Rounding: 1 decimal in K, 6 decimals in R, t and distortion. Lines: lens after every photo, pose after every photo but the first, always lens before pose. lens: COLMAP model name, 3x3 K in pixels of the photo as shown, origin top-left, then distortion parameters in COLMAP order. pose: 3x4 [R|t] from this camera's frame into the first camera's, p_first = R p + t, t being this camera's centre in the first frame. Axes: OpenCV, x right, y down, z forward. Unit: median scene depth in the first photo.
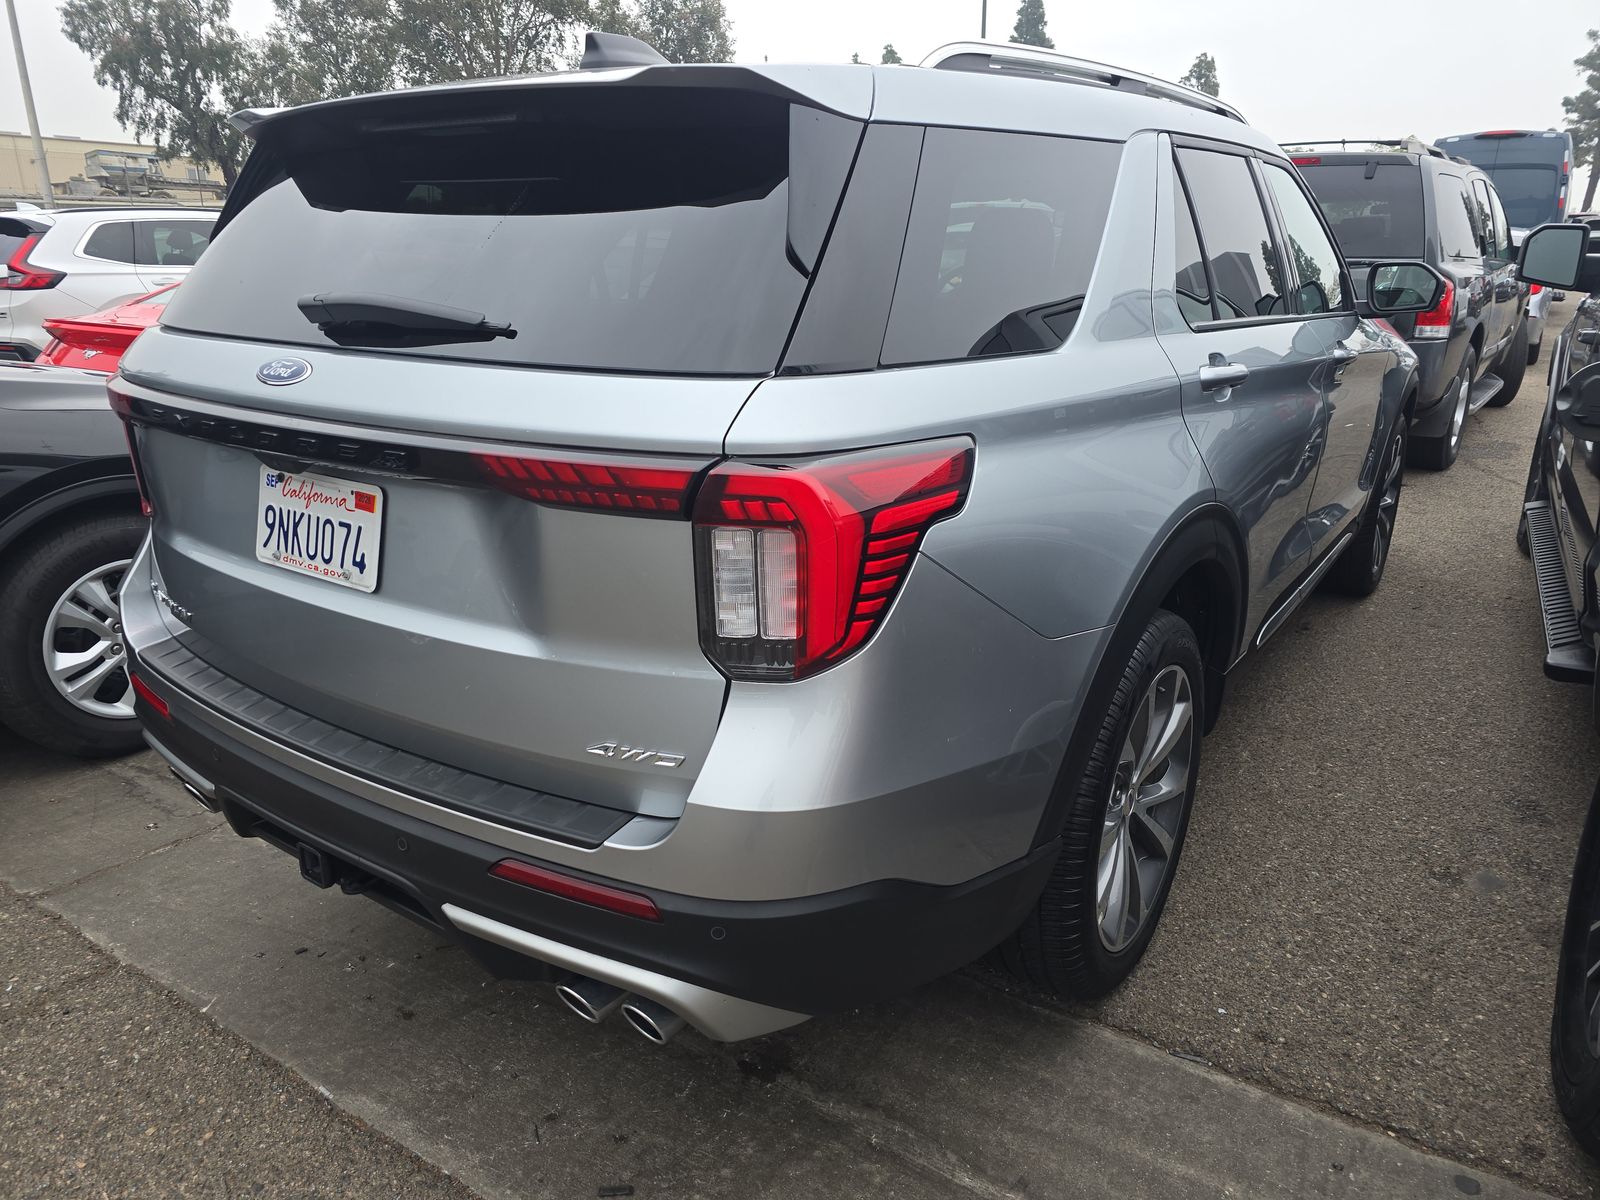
lens RADIAL K [[1095.8, 0, 805.9], [0, 1095.8, 583.1], [0, 0, 1]] dist [0.094192, -0.085569]
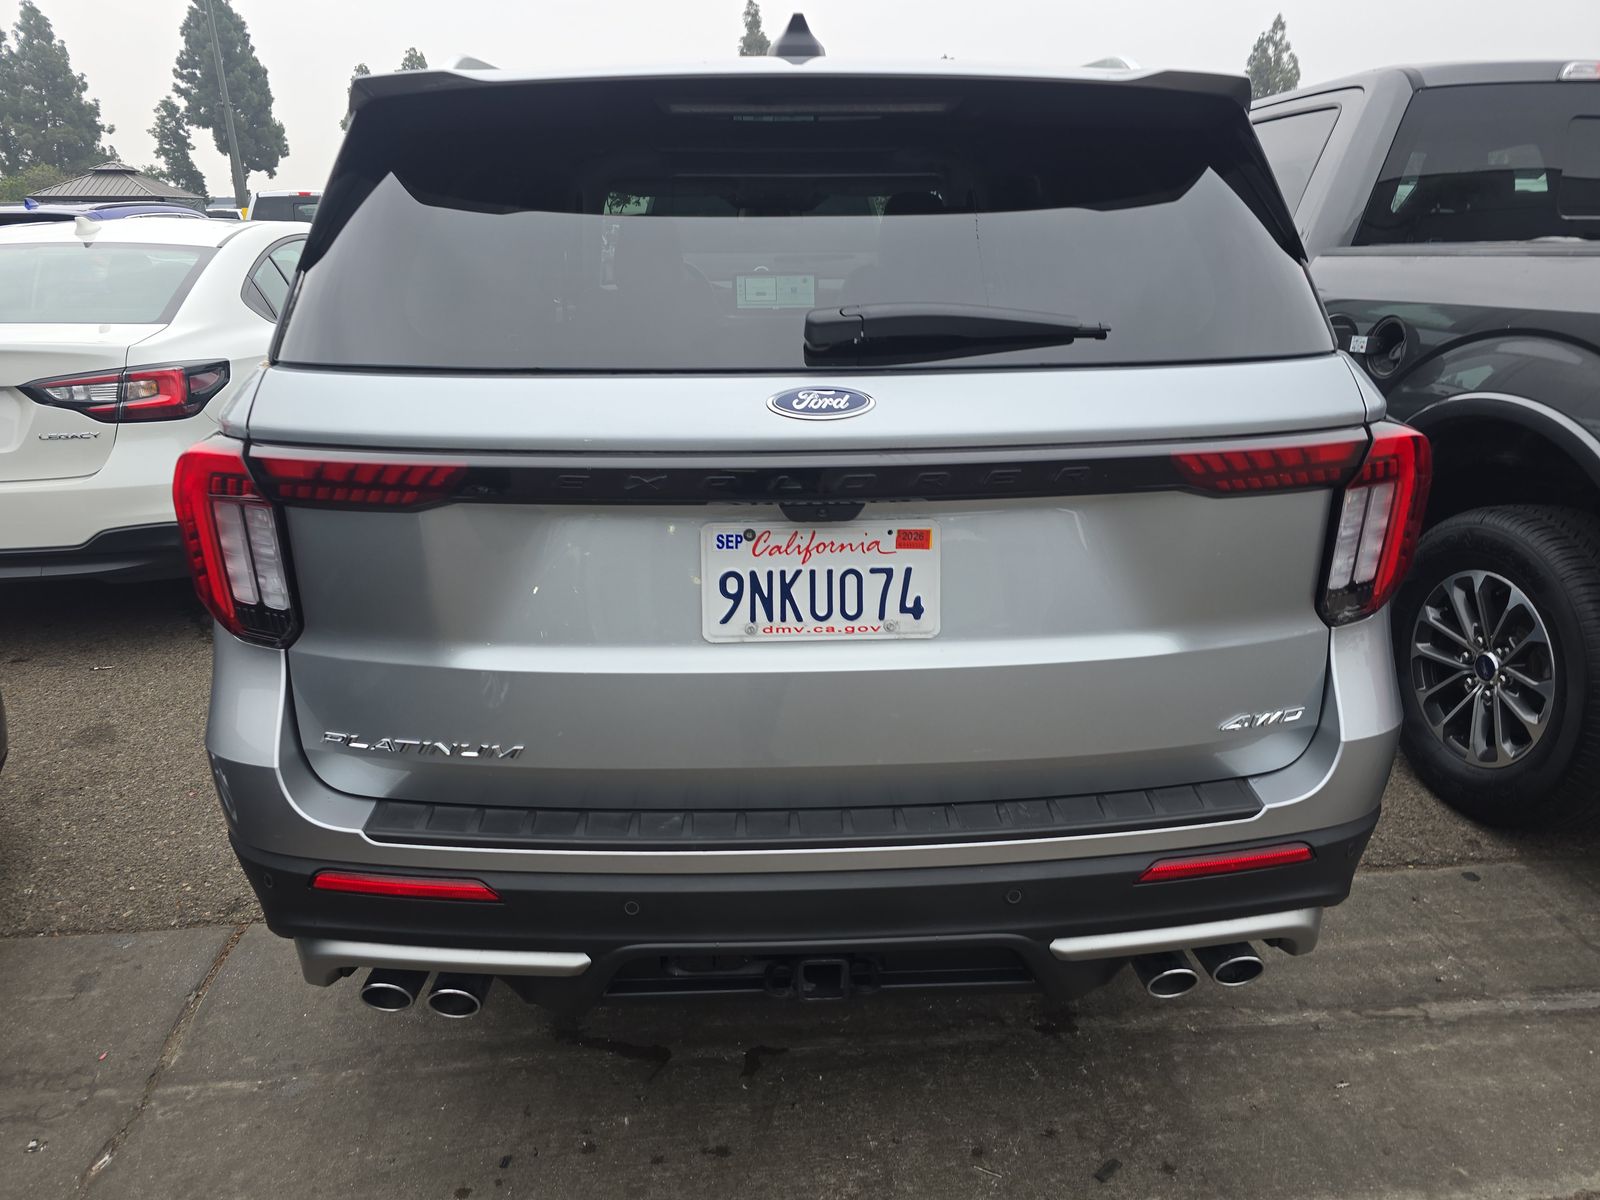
lens RADIAL K [[1076.4, 0, 816.9], [0, 1076.4, 580.9], [0, 0, 1]] dist [0.093254, -0.097235]
pose [[0.789719, -0.188817, 0.583688, -0.925709], [0.188260, 0.980138, 0.062353, -0.103931], [-0.583868, 0.060644, 0.809581, 0.332403]]
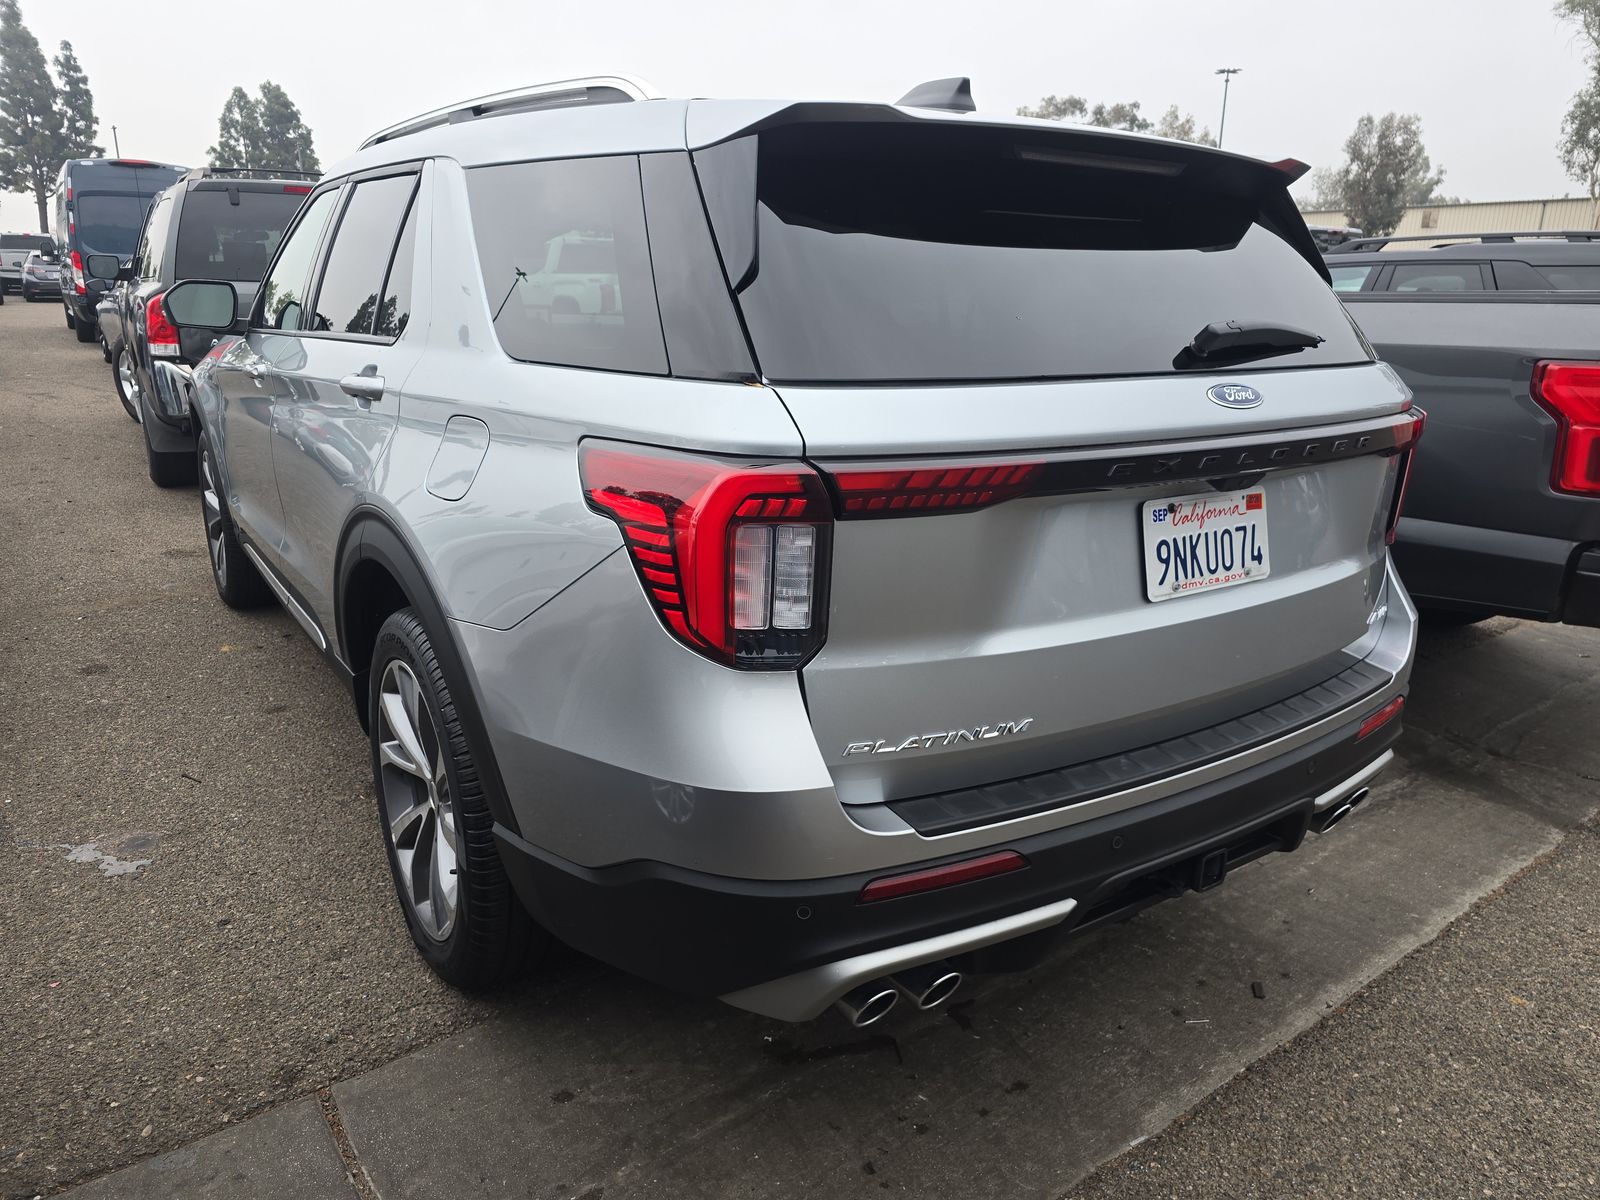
lens RADIAL K [[1076.4, 0, 816.9], [0, 1076.4, 580.9], [0, 0, 1]] dist [0.093254, -0.097235]
pose [[0.341456, -0.237584, 0.909374, -1.514276], [0.258629, 0.953925, 0.152112, -0.269059], [-0.903614, 0.183251, 0.387169, 0.943523]]
